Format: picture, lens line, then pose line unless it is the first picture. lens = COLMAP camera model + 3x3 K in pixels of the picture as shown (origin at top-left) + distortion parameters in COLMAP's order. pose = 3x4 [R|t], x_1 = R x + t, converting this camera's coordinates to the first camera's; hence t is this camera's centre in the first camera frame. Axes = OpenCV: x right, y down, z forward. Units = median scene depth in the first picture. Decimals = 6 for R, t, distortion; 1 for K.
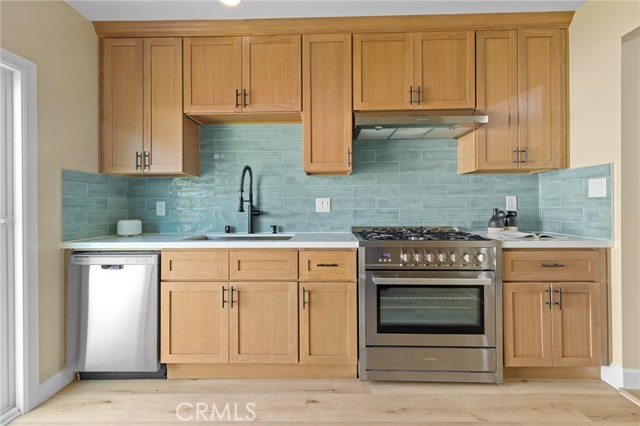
lens RADIAL K [[288.0, 0, 317.5], [0, 288.0, 204.3], [0, 0, 1]] dist [-0.000039, 0.000225]
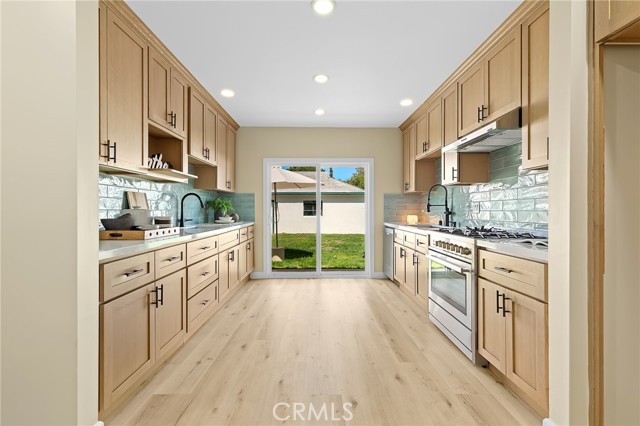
lens RADIAL K [[286.0, 0, 320.0], [0, 286.0, 213.0], [0, 0, 1]] dist [-0.000364, 0.000071]
pose [[0.039202, 0.014141, -0.999131, 1.696521], [0.003161, 0.999893, 0.014276, 0.007268], [0.999226, -0.003718, 0.039153, 0.341786]]
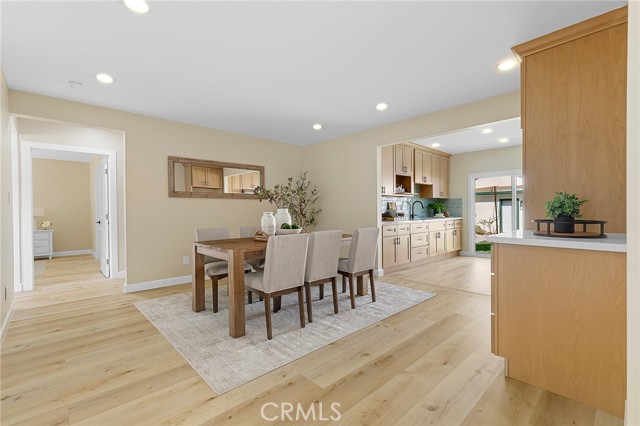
lens RADIAL K [[286.0, 0, 320.0], [0, 286.0, 213.0], [0, 0, 1]] dist [-0.000364, 0.000071]
pose [[-0.711222, 0.017225, -0.702757, 3.153987], [0.018178, 0.999816, 0.006110, 0.007167], [0.702733, -0.008429, -0.711404, 1.252418]]
